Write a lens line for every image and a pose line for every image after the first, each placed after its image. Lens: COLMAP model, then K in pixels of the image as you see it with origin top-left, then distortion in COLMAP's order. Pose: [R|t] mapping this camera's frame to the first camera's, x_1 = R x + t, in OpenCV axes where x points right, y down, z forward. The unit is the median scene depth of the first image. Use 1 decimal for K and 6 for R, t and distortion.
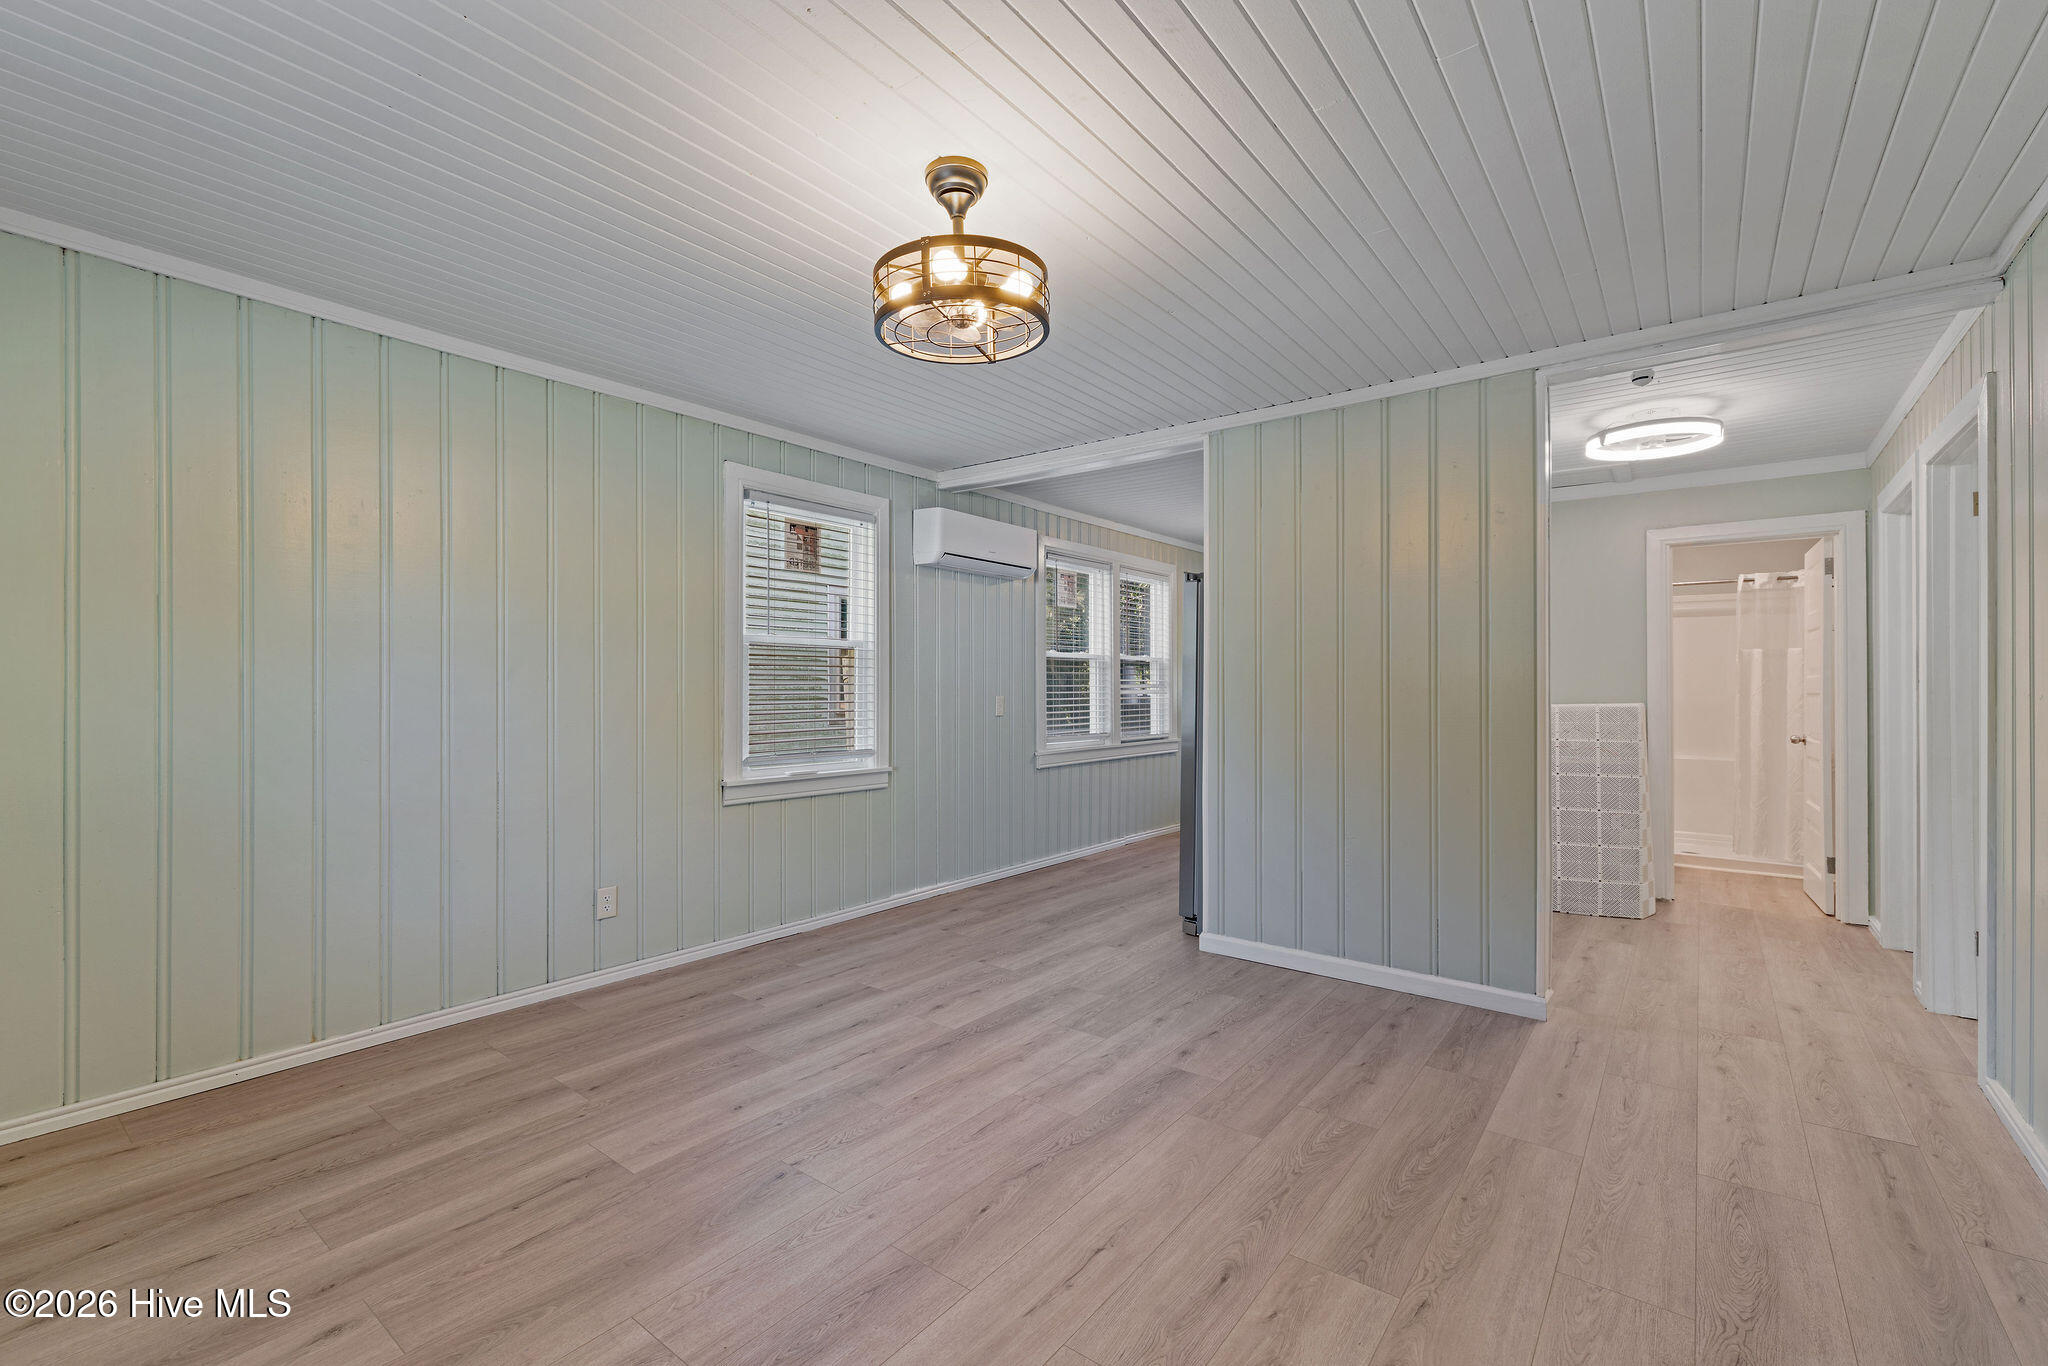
lens RADIAL K [[878.1, 0, 1026.7], [0, 878.1, 679.5], [0, 0, 1]] dist [0.000014, -0.000063]
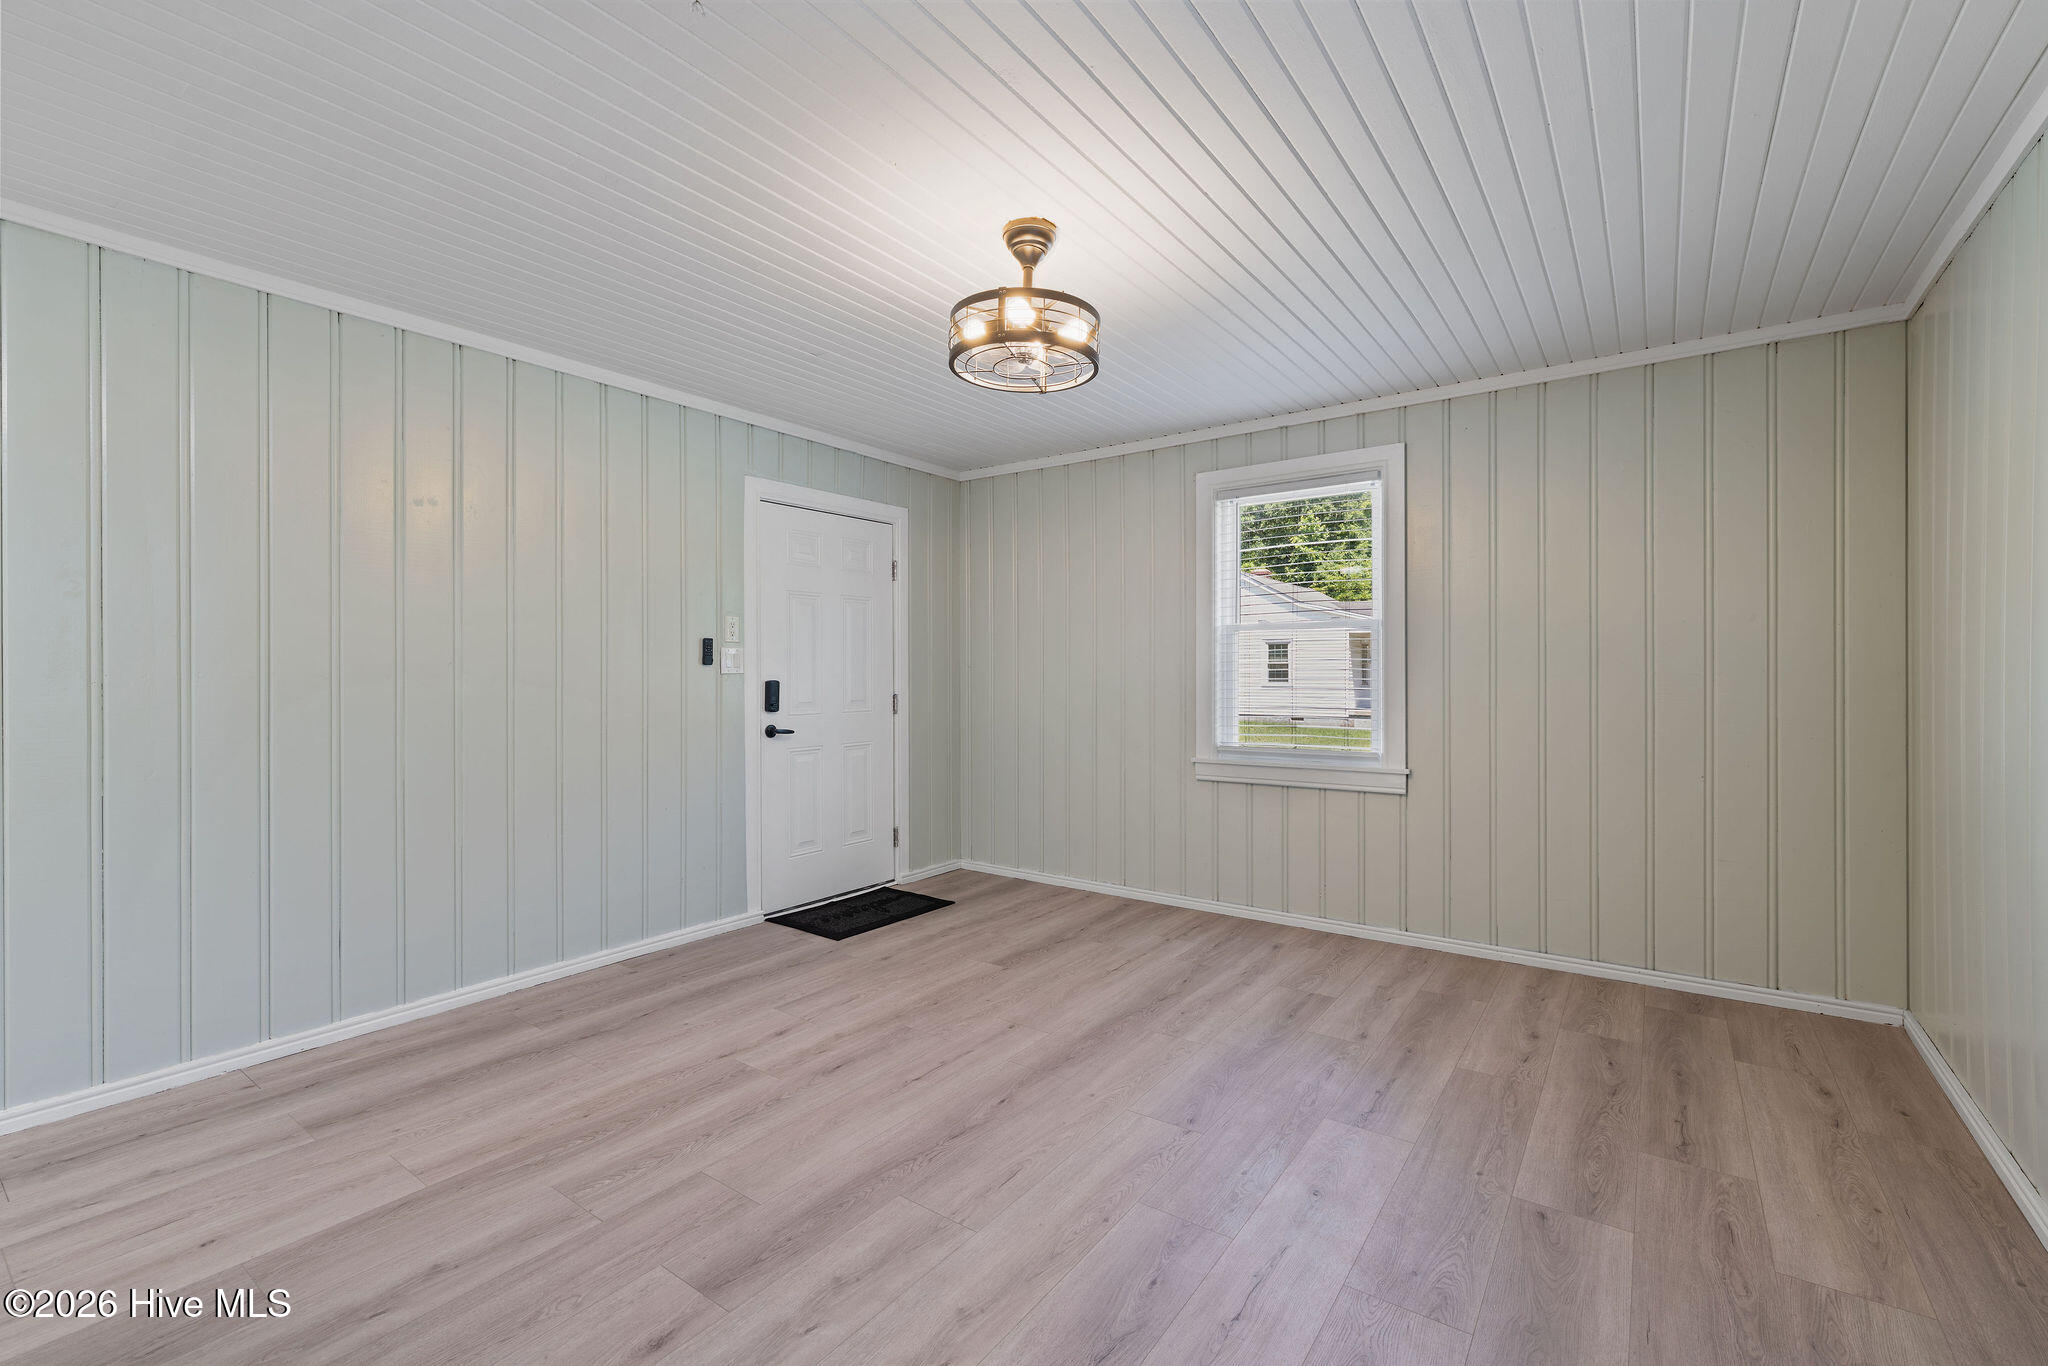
lens RADIAL K [[878.1, 0, 1026.7], [0, 878.1, 679.5], [0, 0, 1]] dist [0.000014, -0.000063]
pose [[-0.999530, -0.001986, -0.030583, -0.028606], [-0.001985, 0.999998, -0.000095, 0.011418], [0.030583, -0.000034, -0.999532, 1.443332]]
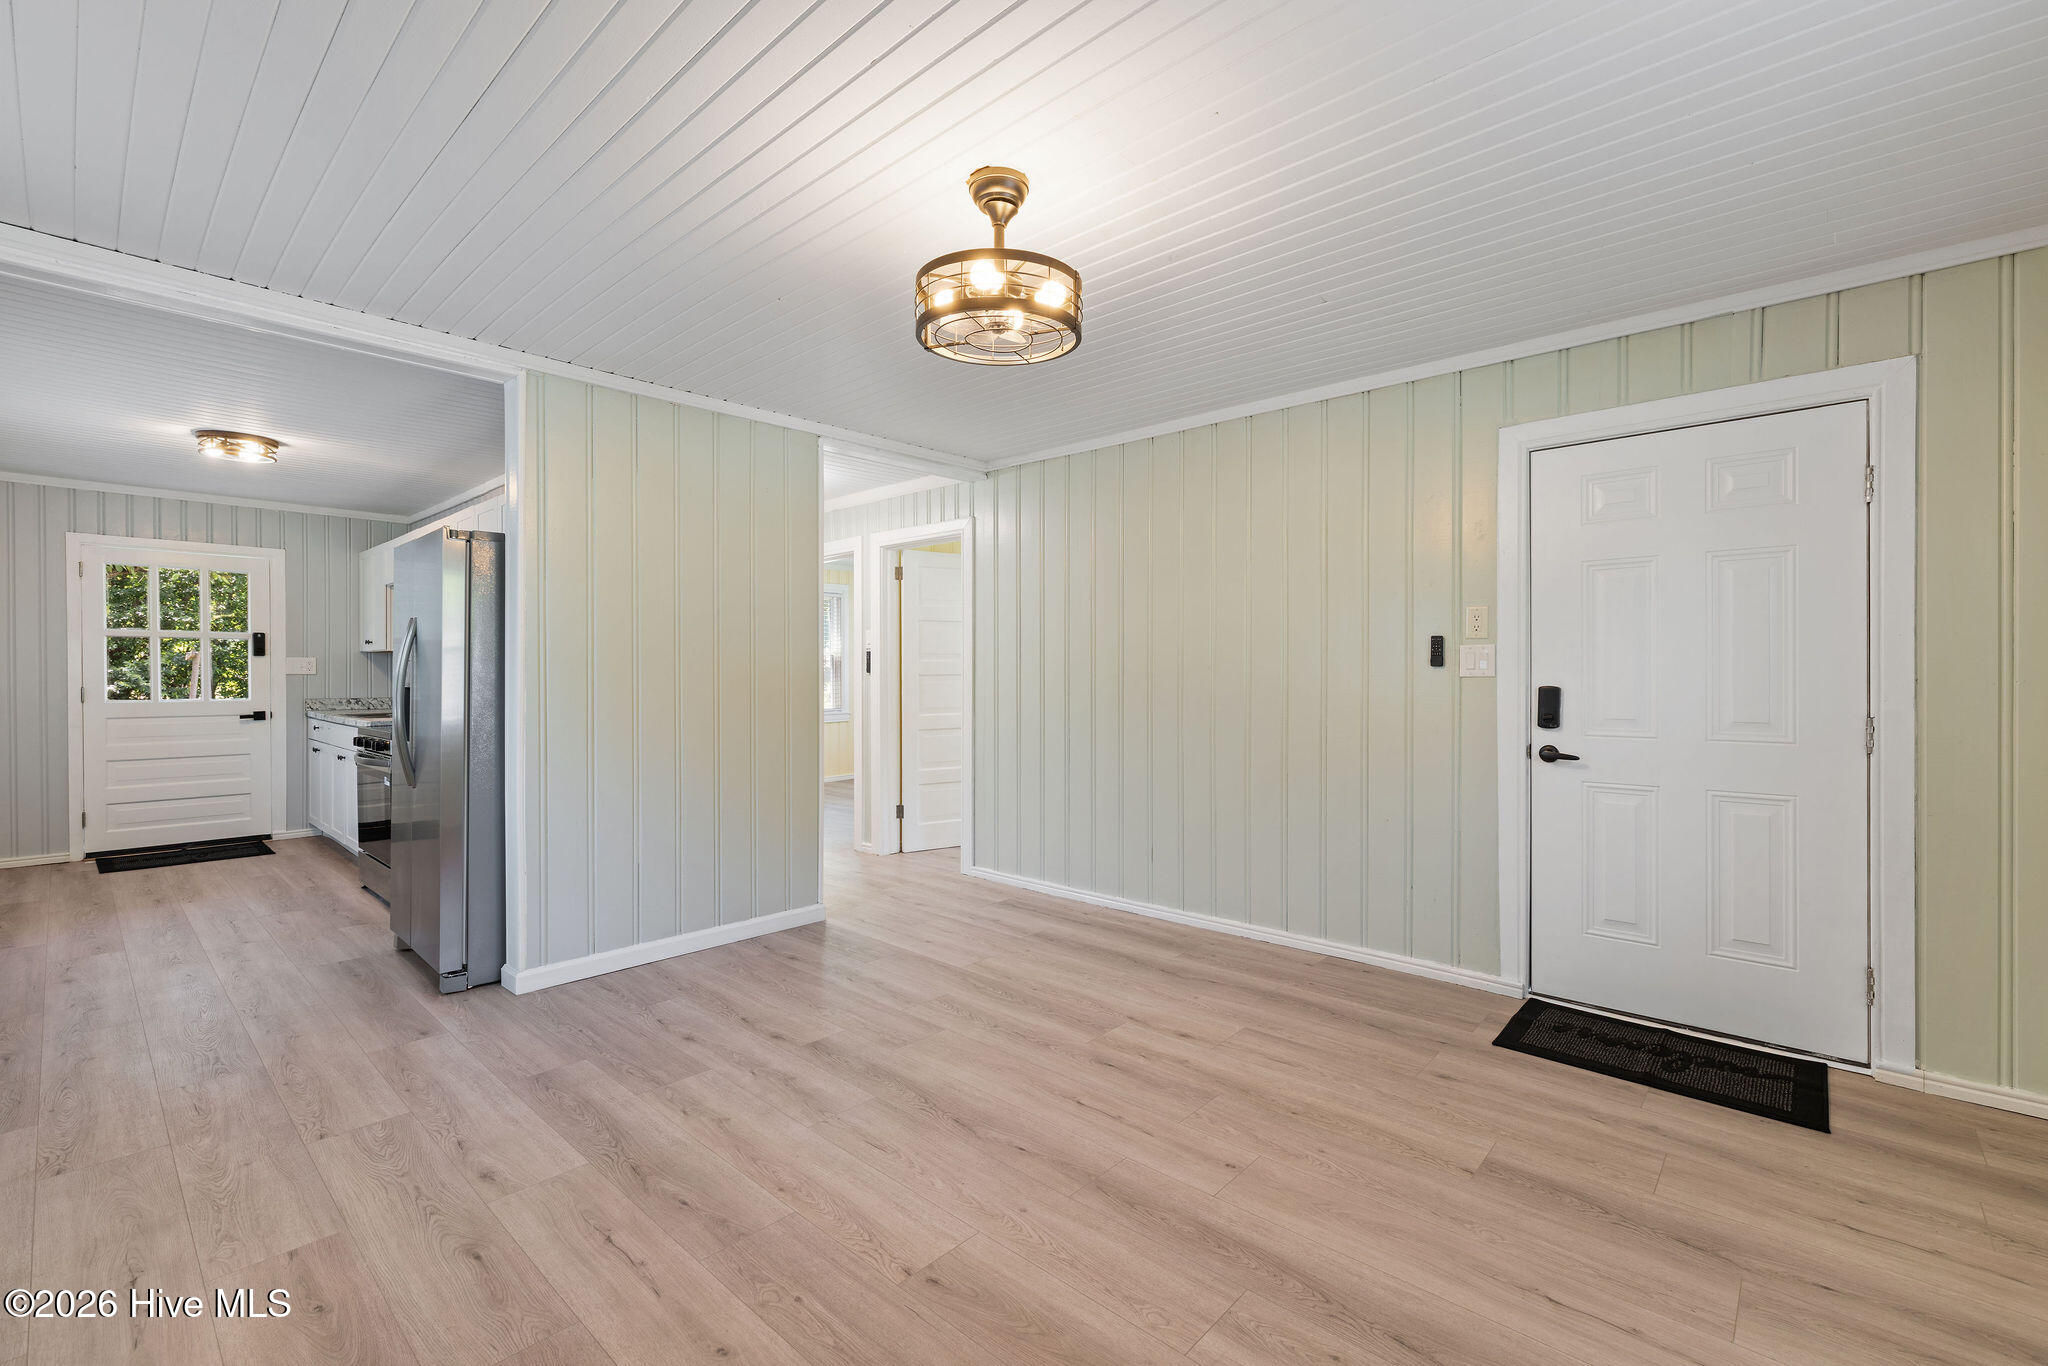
lens RADIAL K [[878.1, 0, 1026.7], [0, 878.1, 679.5], [0, 0, 1]] dist [0.000014, -0.000063]
pose [[0.081519, -0.009279, 0.996629, -0.744764], [-0.008456, 0.999914, 0.010001, 0.000665], [-0.996636, -0.009243, 0.081433, 0.590229]]
